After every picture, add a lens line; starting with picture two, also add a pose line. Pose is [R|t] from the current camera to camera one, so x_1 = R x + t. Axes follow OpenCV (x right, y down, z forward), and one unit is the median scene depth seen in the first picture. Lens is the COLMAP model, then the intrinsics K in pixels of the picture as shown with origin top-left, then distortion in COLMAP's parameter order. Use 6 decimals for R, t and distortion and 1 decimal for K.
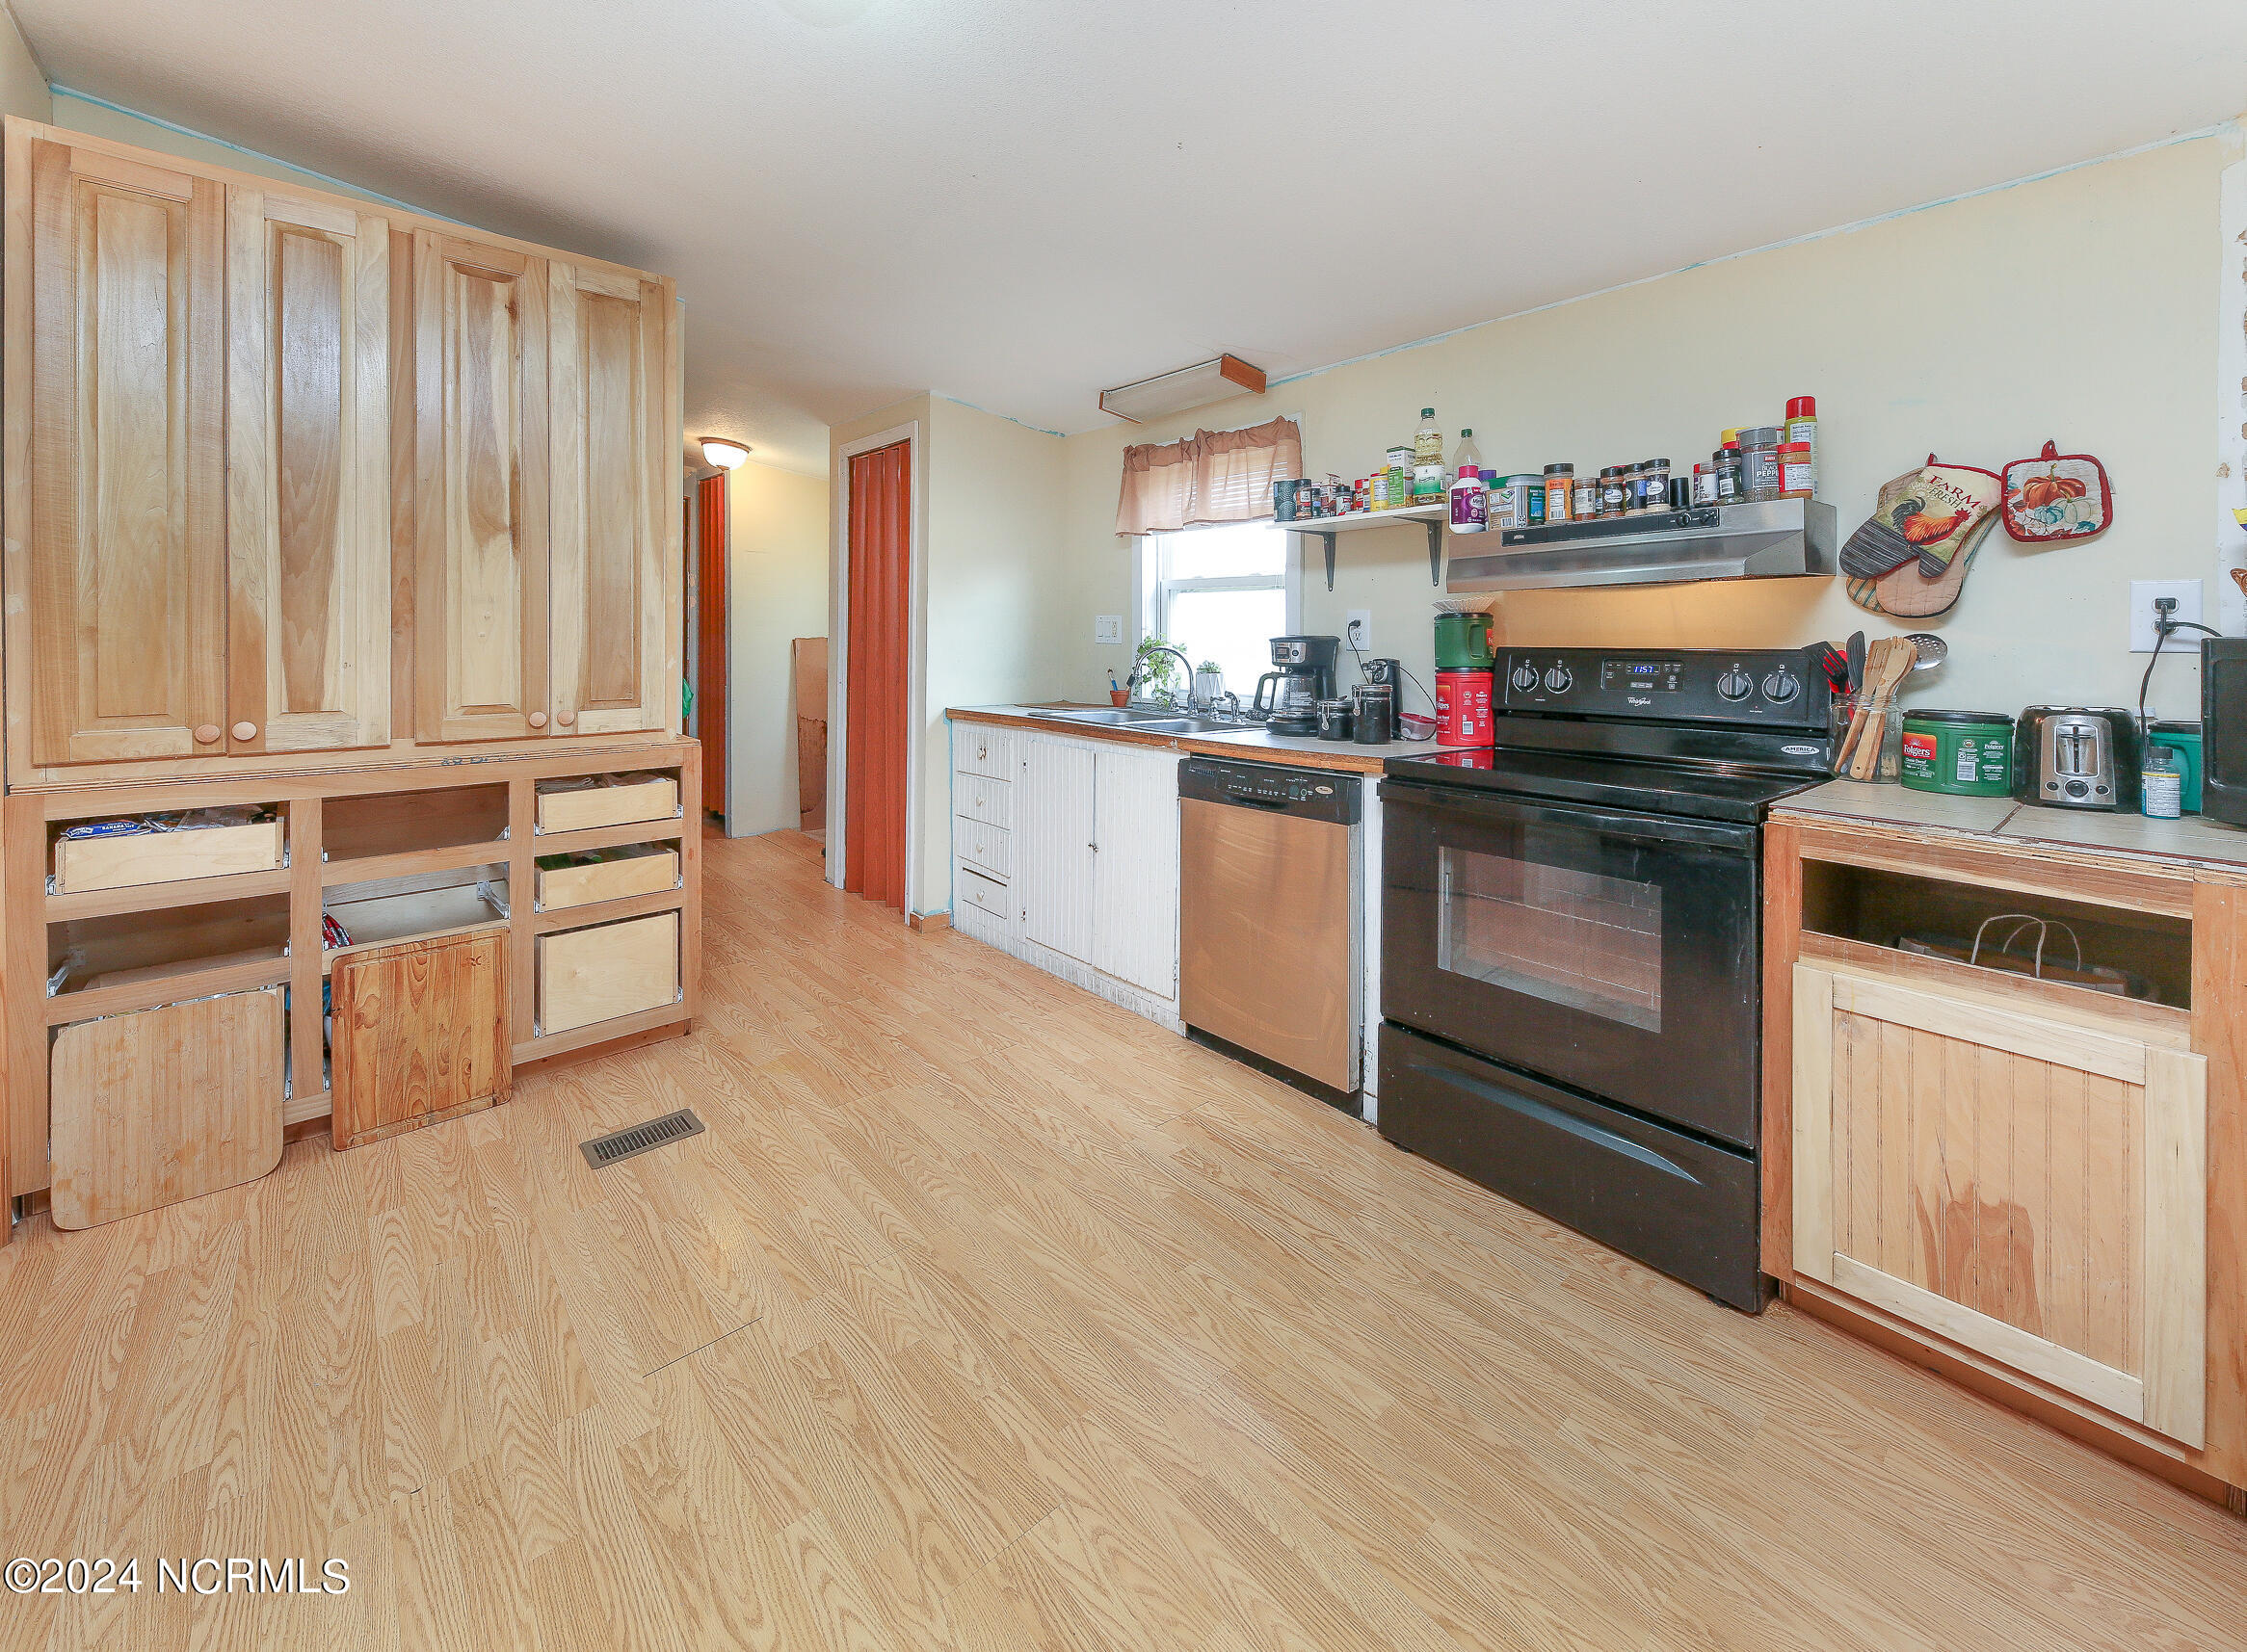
lens RADIAL K [[906.6, 0, 1121.9], [0, 906.6, 665.3], [0, 0, 1]] dist [0.004013, -0.002399]
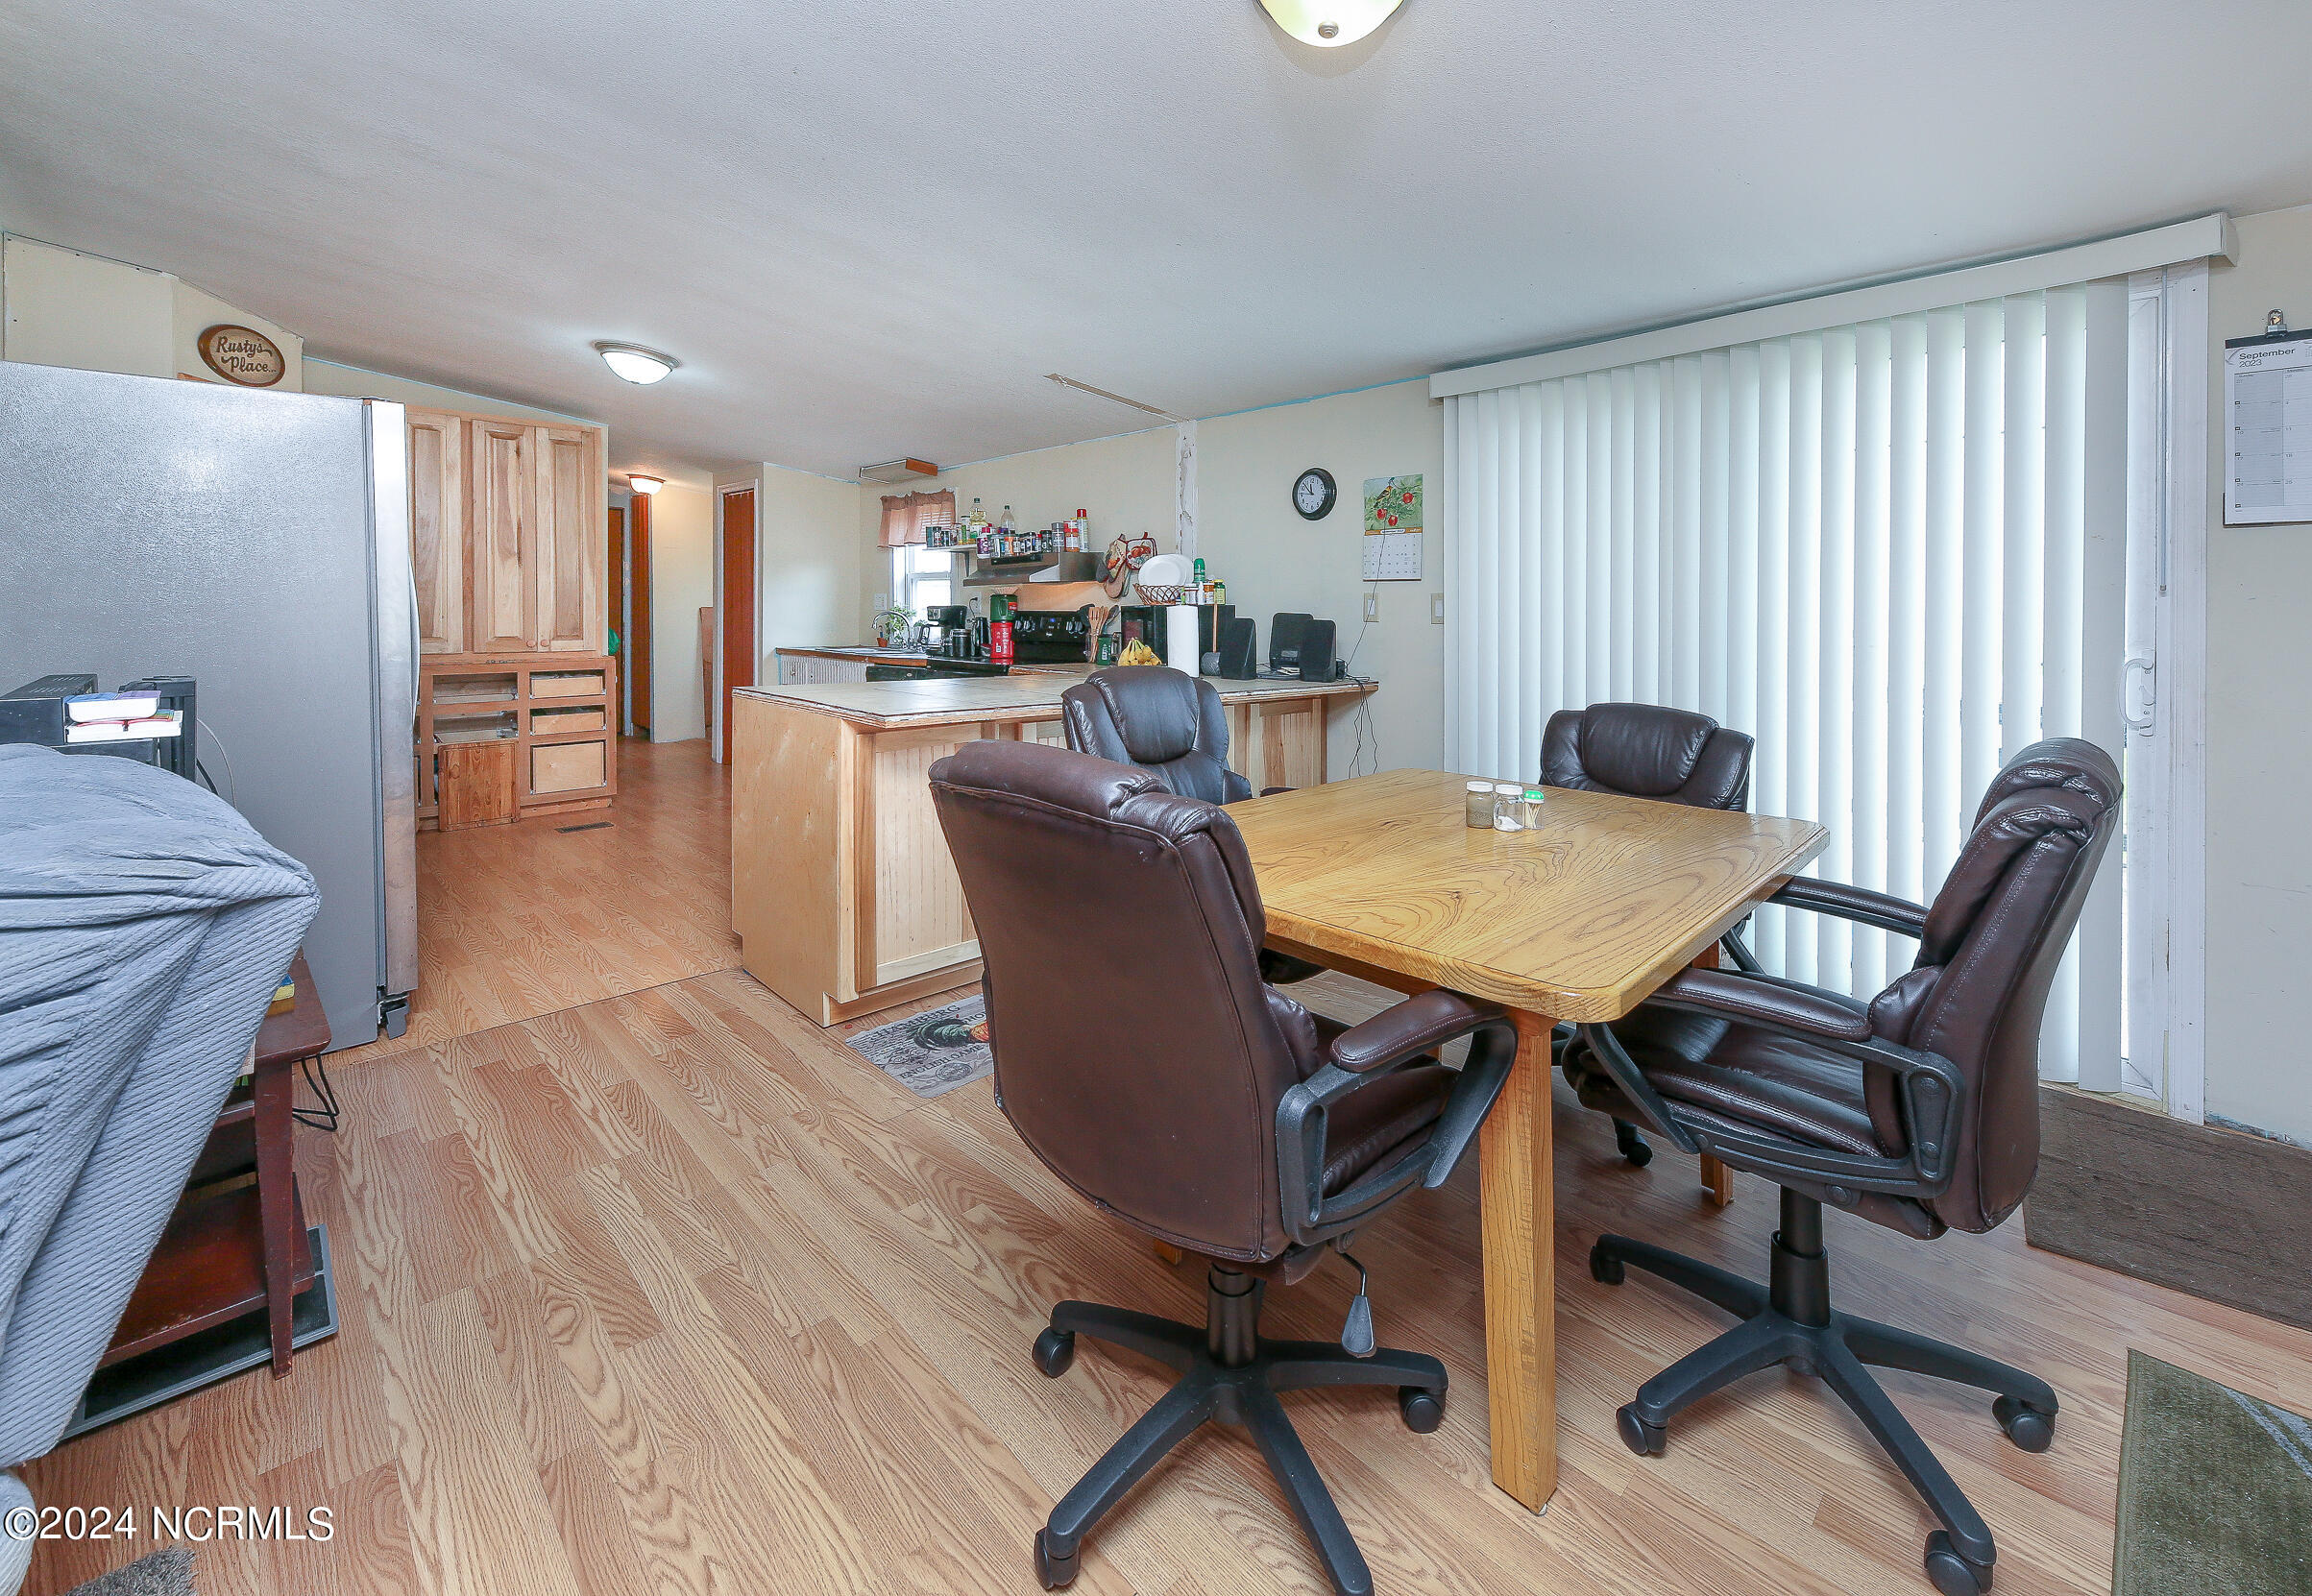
lens RADIAL K [[899.4, 0, 1193.7], [0, 899.4, 645.7], [0, 0, 1]] dist [0.001392, -0.000395]
pose [[0.995311, -0.001787, 0.096714, 0.697164], [0.000713, 0.999938, 0.011142, 0.041707], [-0.096728, -0.011021, 0.995250, -1.248815]]
